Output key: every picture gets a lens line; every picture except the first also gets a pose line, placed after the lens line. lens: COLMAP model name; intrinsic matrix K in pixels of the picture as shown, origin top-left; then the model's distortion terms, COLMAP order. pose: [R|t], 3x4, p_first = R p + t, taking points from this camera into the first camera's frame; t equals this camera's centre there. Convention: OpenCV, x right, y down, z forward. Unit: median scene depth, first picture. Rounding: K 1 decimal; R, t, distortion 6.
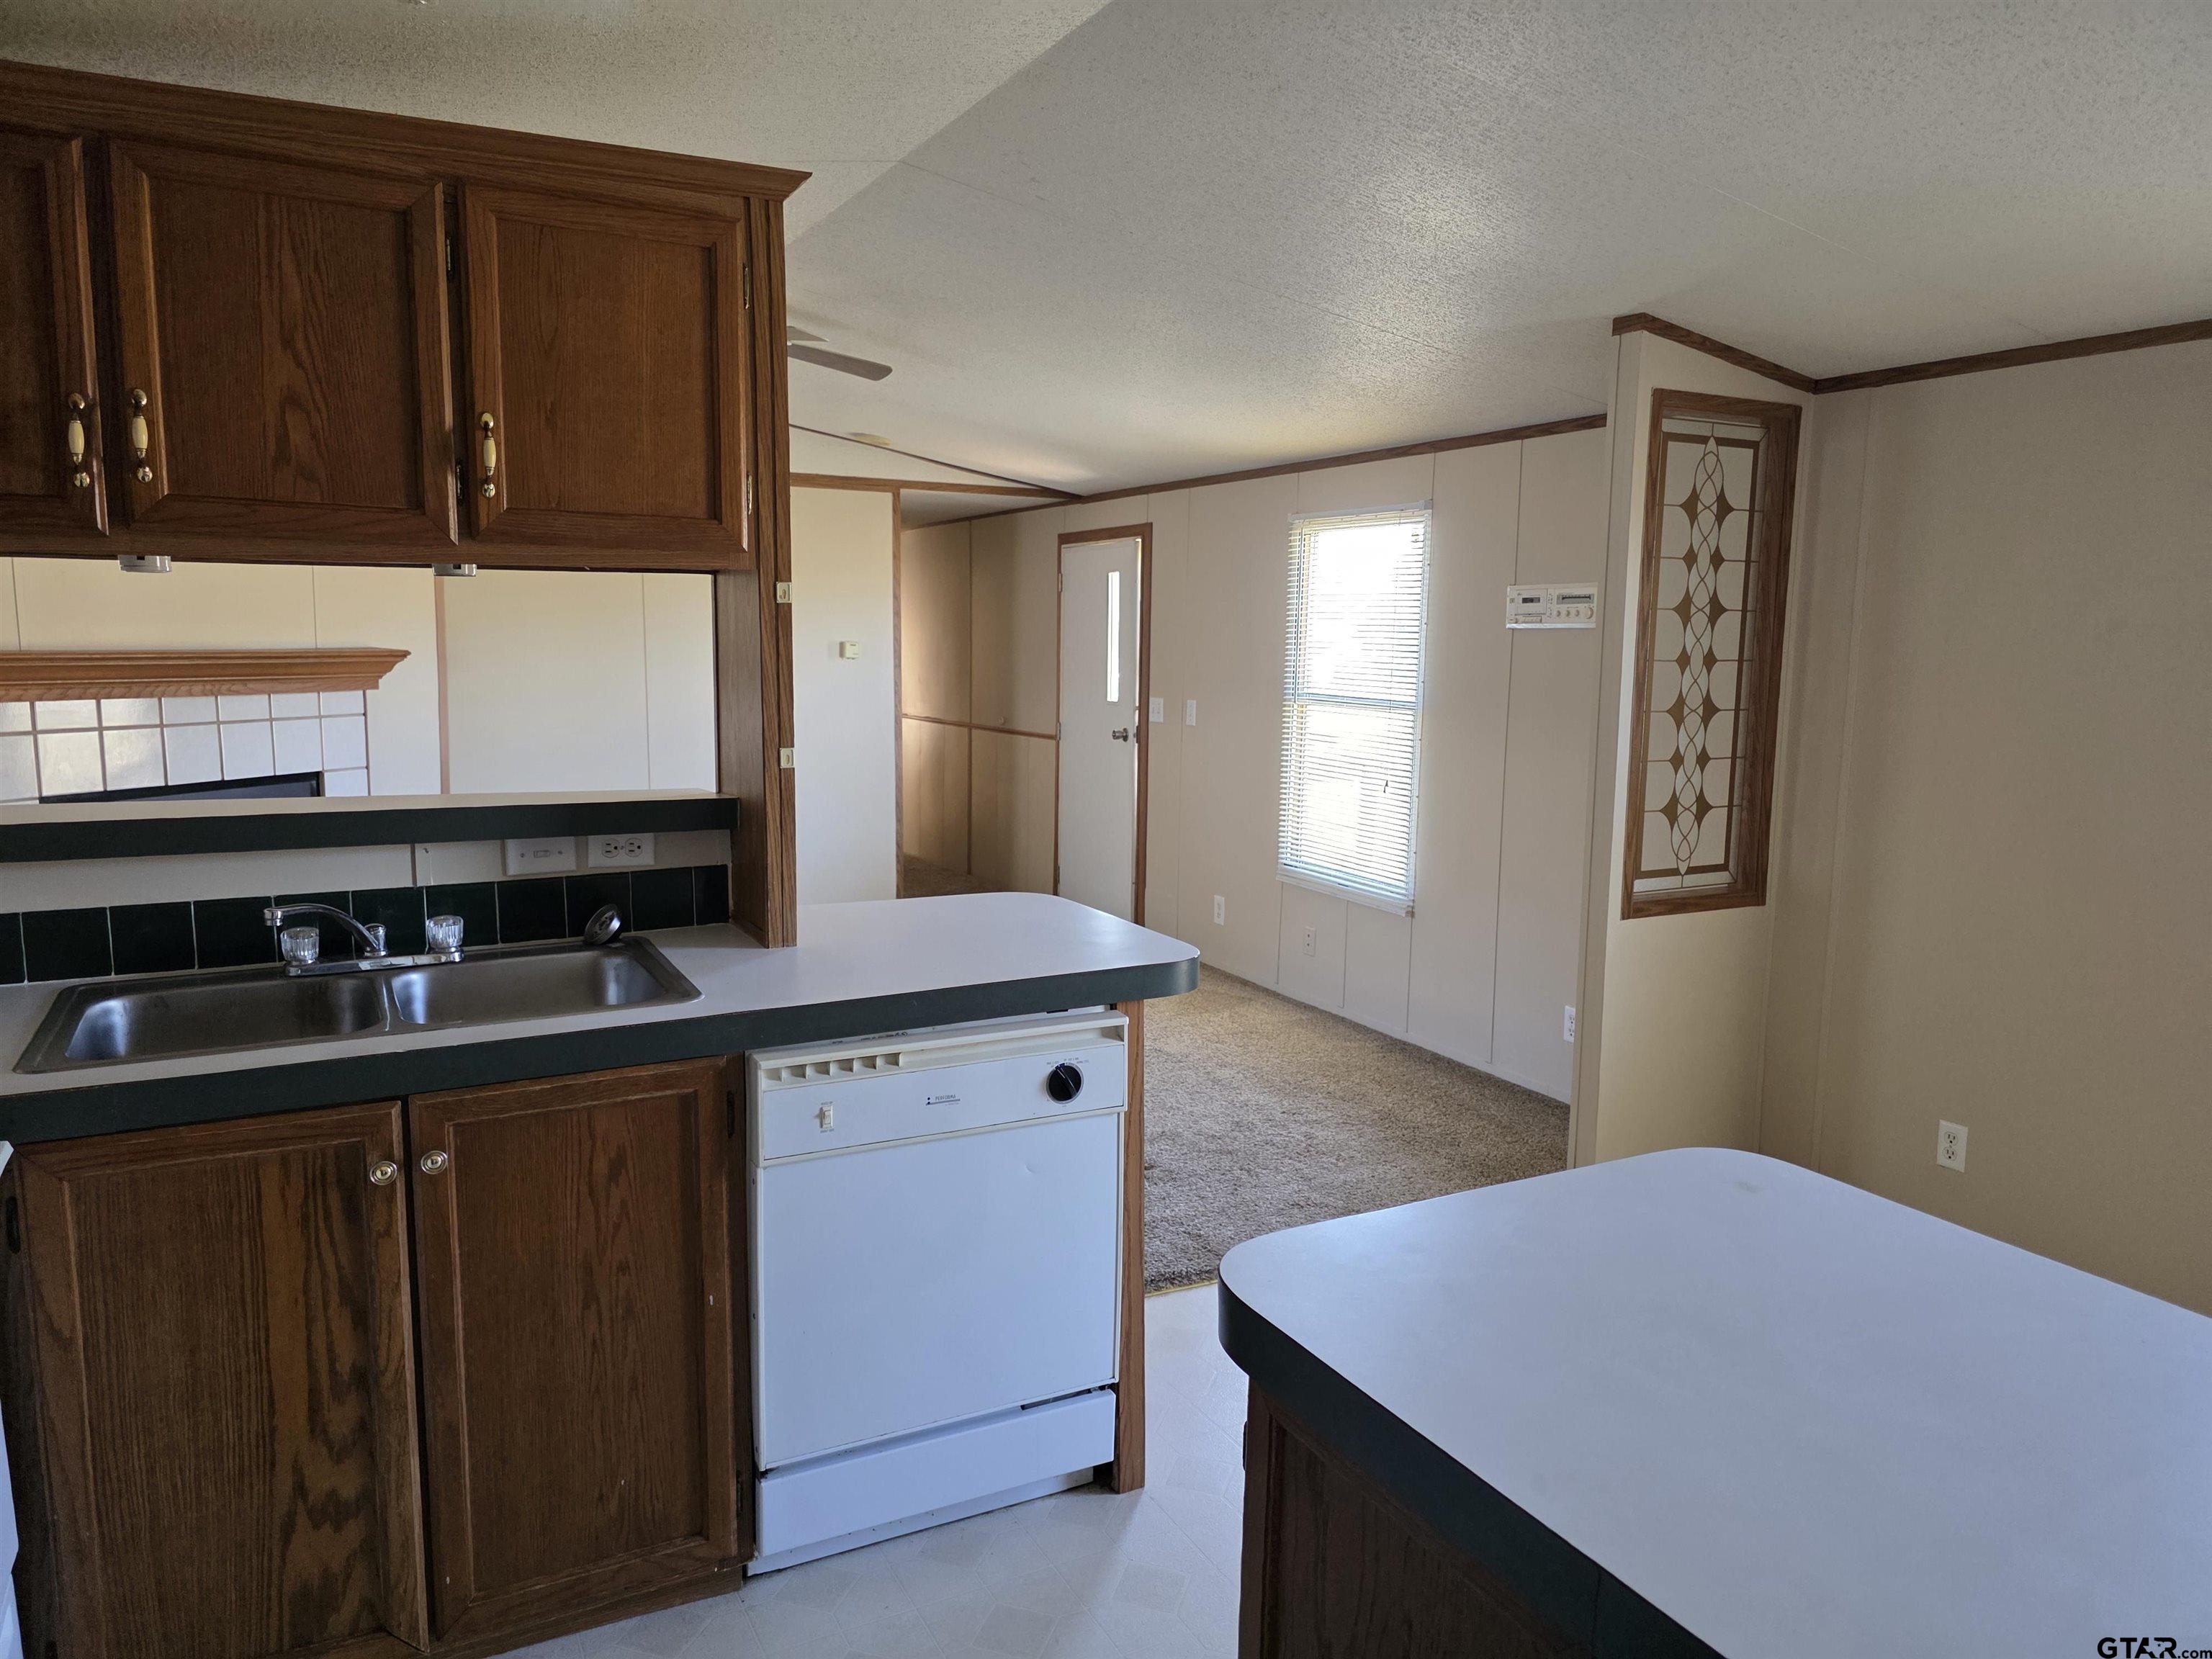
lens RADIAL K [[1486.0, 0, 1091.7], [0, 1486.0, 837.2], [0, 0, 1]] dist [0.063395, -0.060177]
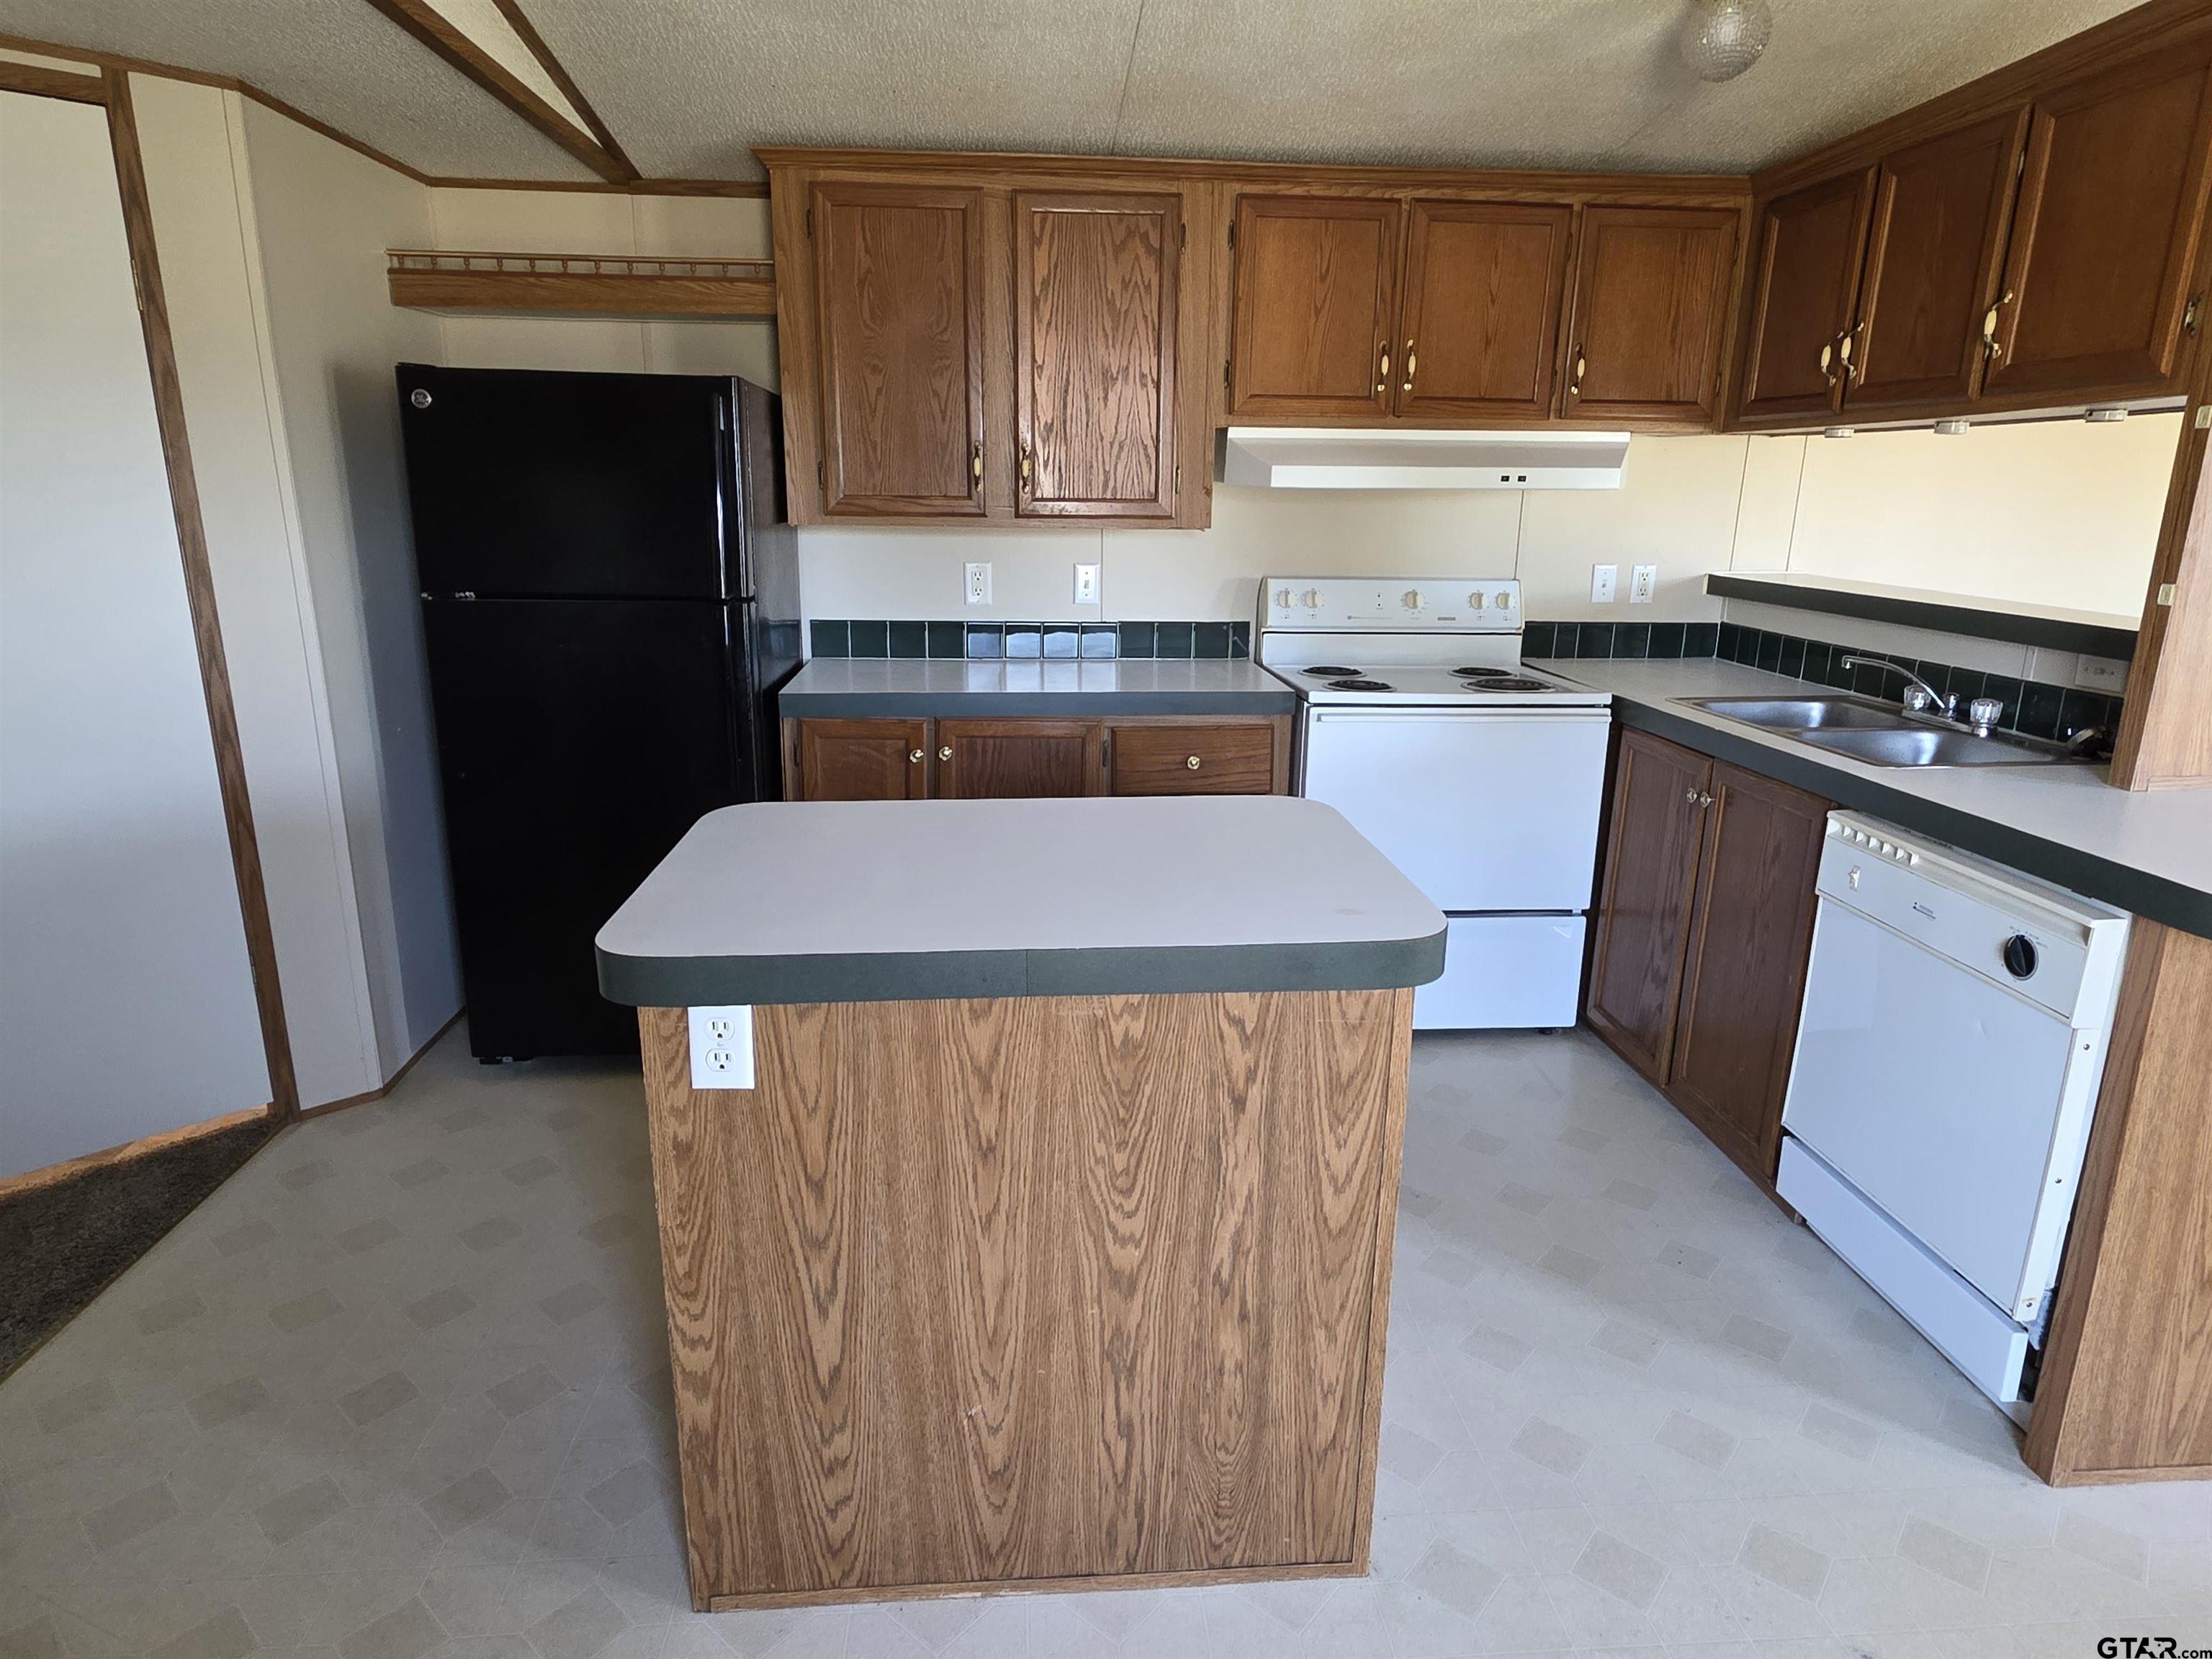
lens RADIAL K [[1296.9, 0, 1101.0], [0, 1296.9, 826.7], [0, 0, 1]] dist [0.006022, -0.002744]
pose [[-0.399911, 0.216791, -0.890546, 0.889227], [-0.141599, 0.945346, 0.293719, -0.063723], [0.905550, 0.243562, -0.347357, 0.737714]]
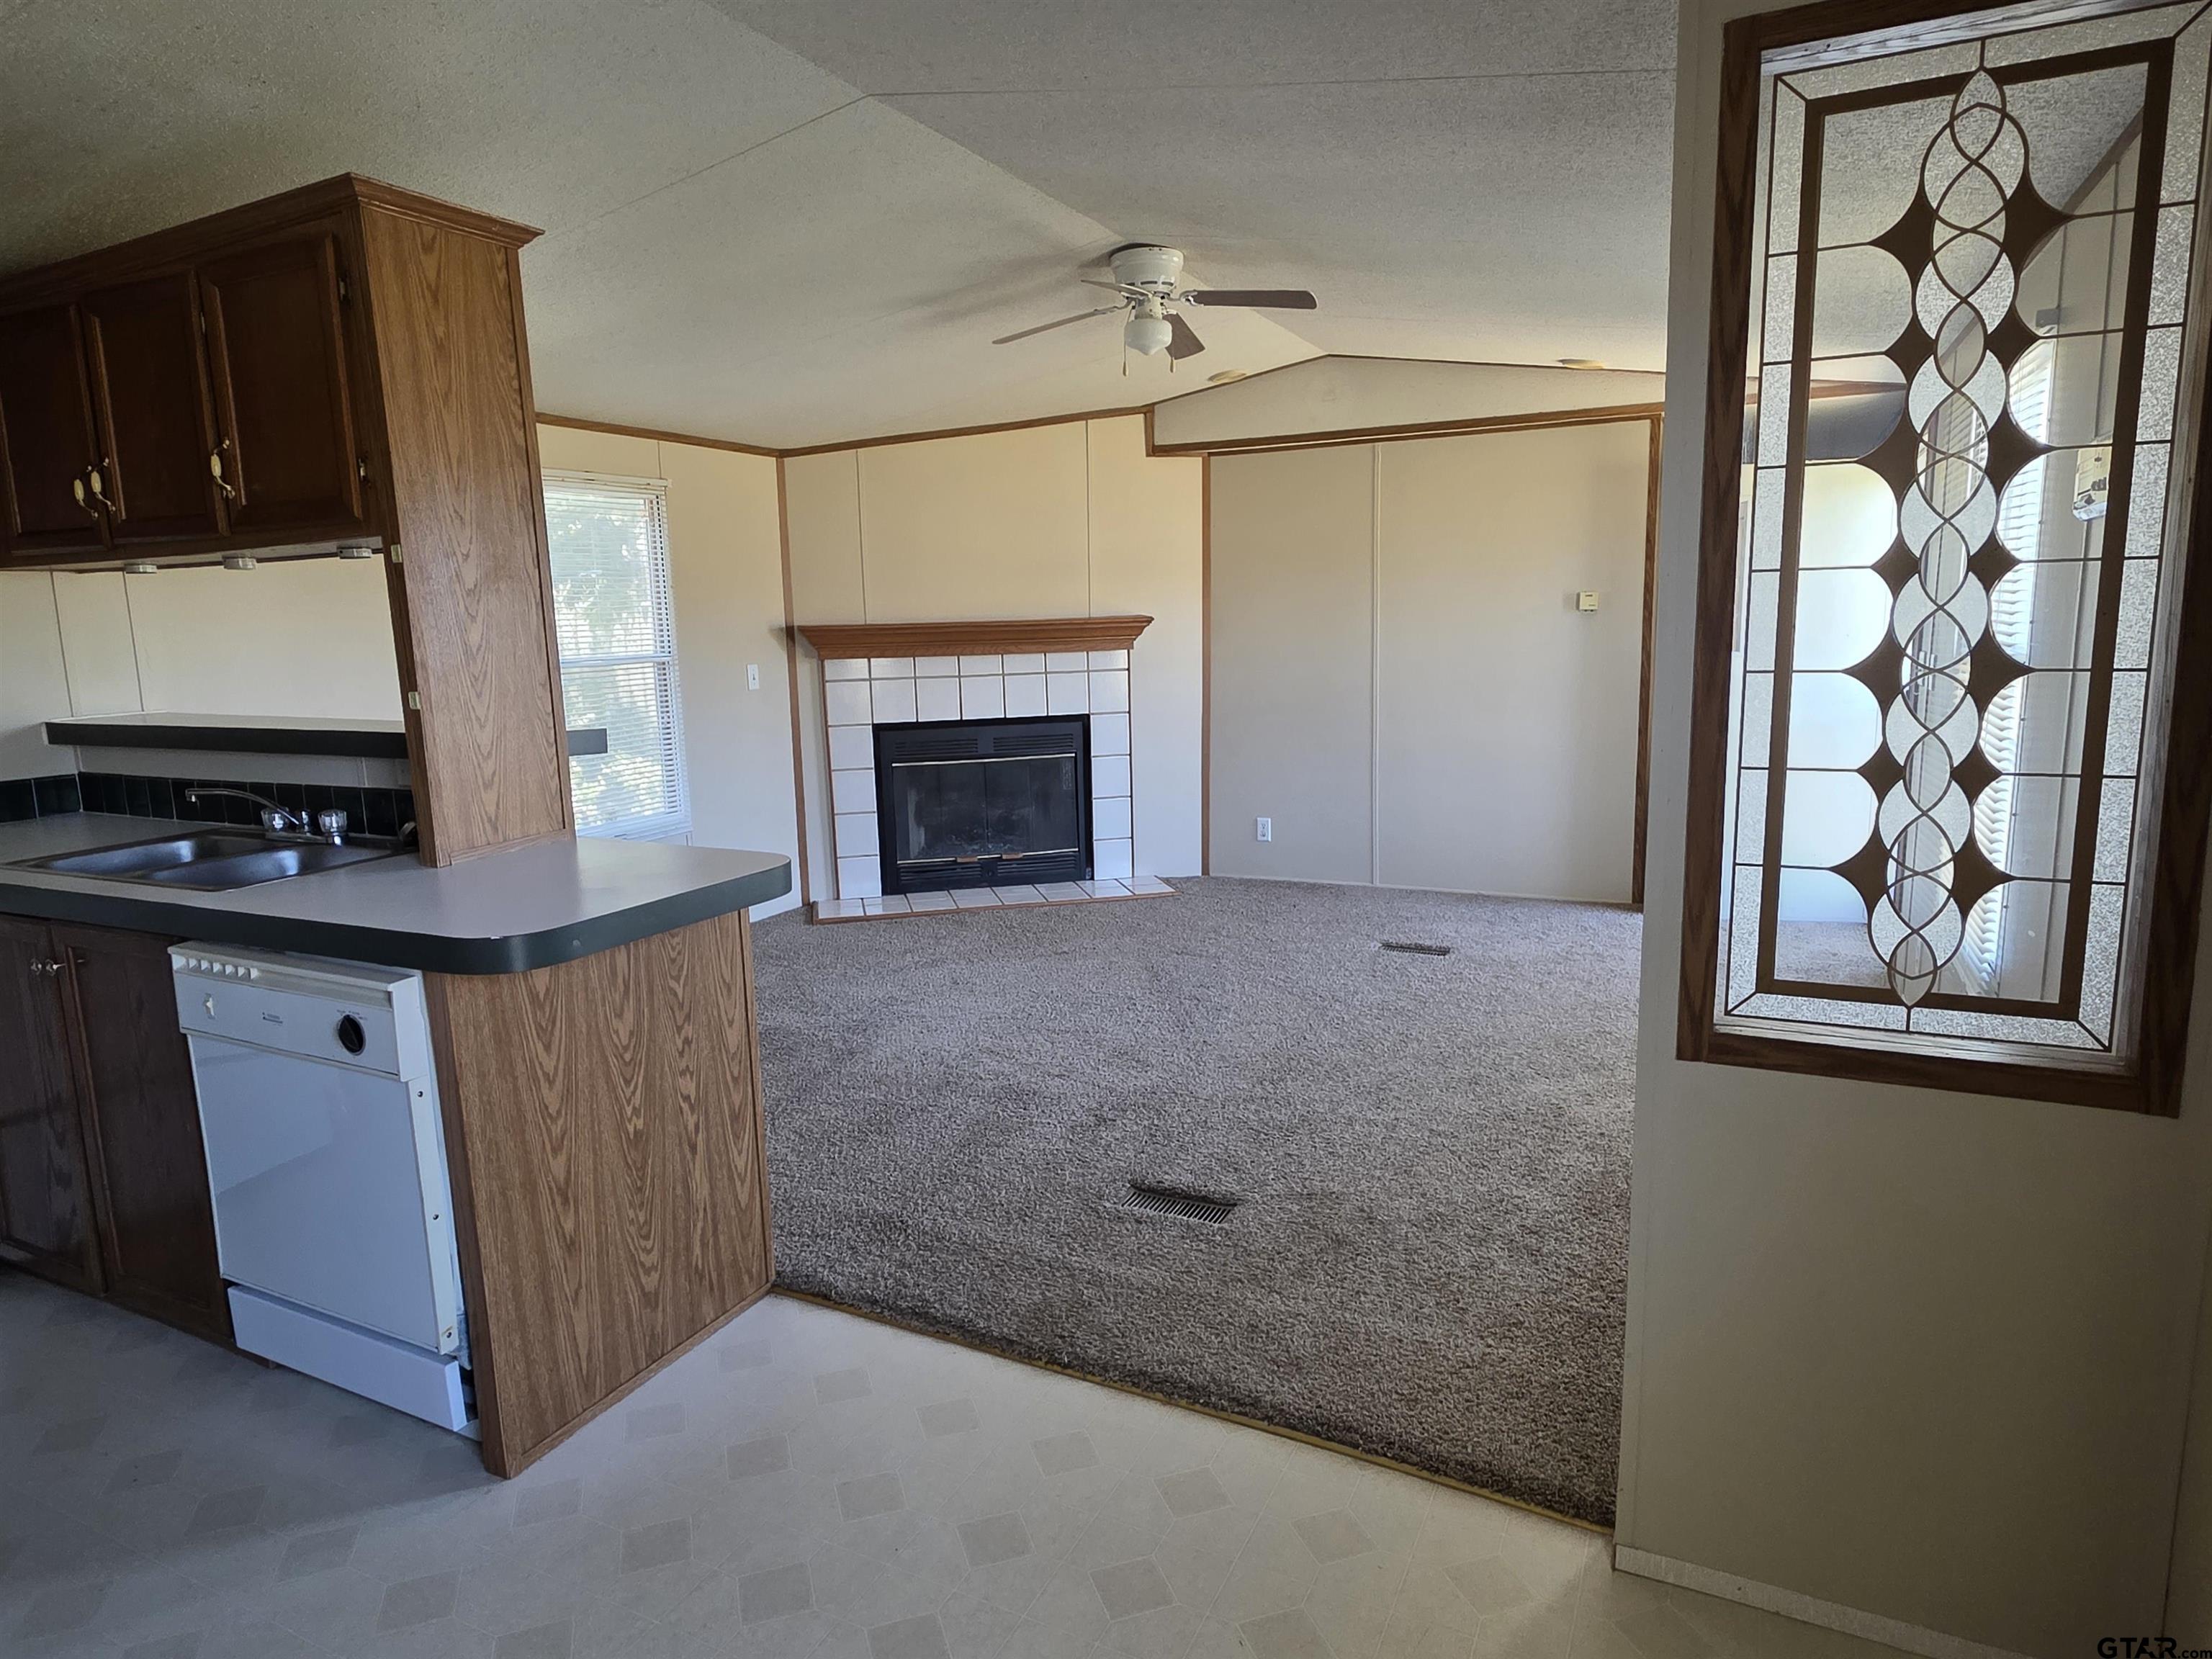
lens RADIAL K [[1296.9, 0, 1096.2], [0, 1296.9, 822.8], [0, 0, 1]] dist [0.006022, -0.002744]
pose [[0.585204, 0.101884, -0.804460, 0.943492], [-0.075858, 0.994603, 0.070783, -0.073310], [0.807330, 0.019603, 0.589775, 0.875902]]
